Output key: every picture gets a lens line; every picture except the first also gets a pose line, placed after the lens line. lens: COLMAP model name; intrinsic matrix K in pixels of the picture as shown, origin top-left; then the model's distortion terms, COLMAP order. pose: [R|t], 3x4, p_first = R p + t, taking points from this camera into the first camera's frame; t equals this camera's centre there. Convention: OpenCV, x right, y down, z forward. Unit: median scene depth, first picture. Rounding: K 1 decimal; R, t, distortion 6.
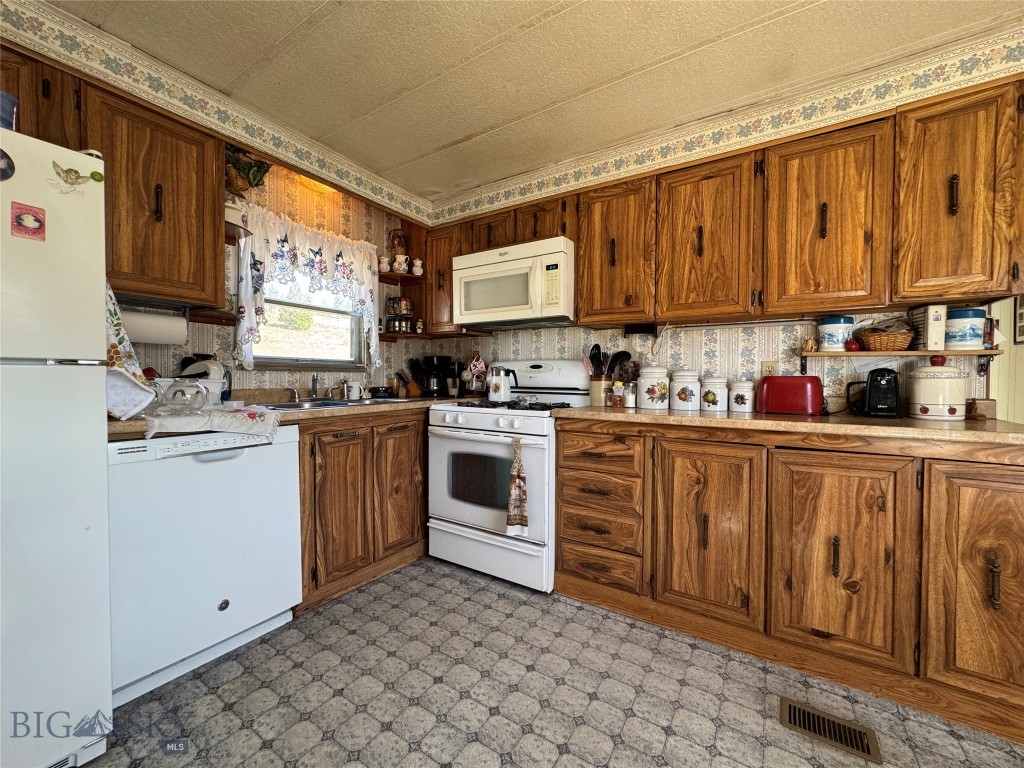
lens RADIAL K [[408.5, 0, 512.8], [0, 408.5, 384.1], [0, 0, 1]] dist [-0.004193, 0.000833]
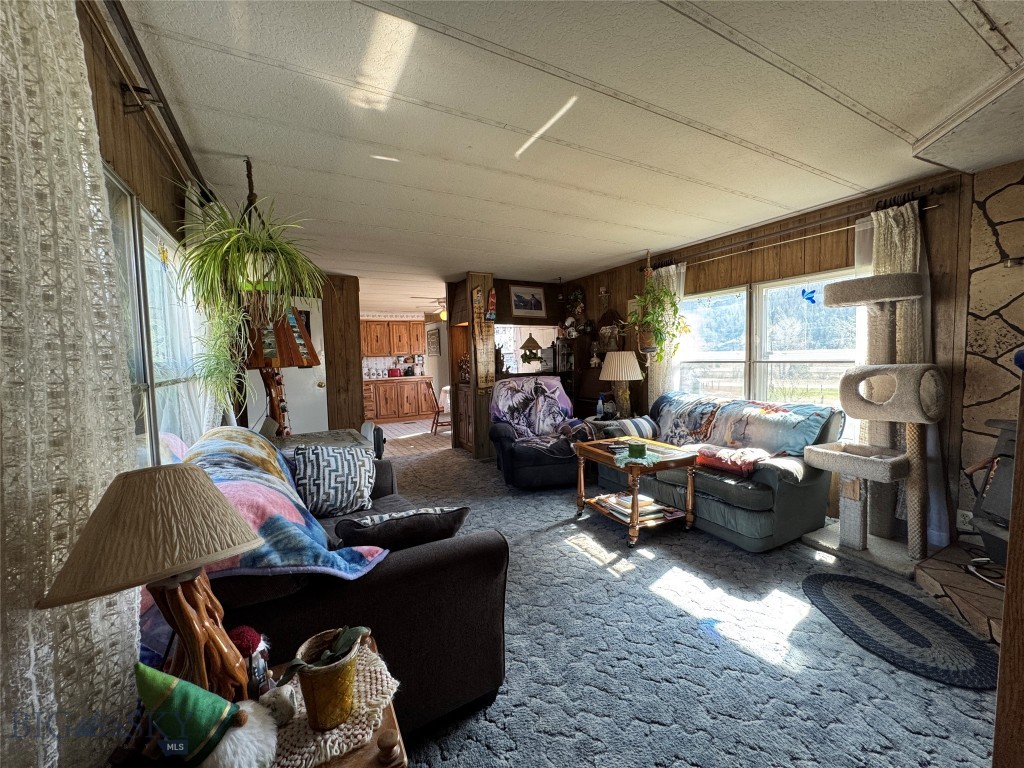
lens RADIAL K [[408.5, 0, 513.9], [0, 408.5, 384.1], [0, 0, 1]] dist [-0.004193, 0.000833]
pose [[0.476378, -0.077705, 0.875800, -2.748804], [0.048385, 0.996895, 0.062130, -0.066786], [-0.877908, 0.012778, 0.478658, -2.407088]]
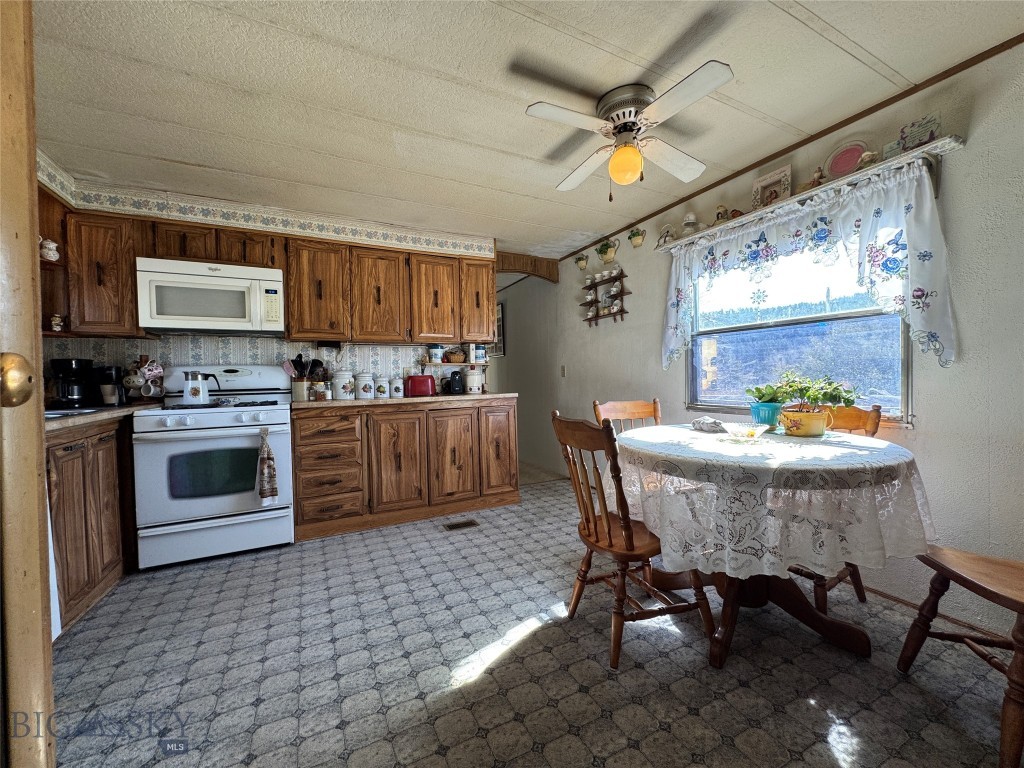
lens RADIAL K [[408.5, 0, 512.5], [0, 408.5, 384.8], [0, 0, 1]] dist [-0.004193, 0.000833]
pose [[0.507190, -0.033349, 0.861189, -0.714499], [0.039775, 0.999092, 0.015264, 0.011451], [-0.860916, 0.026512, 0.508056, -0.310061]]
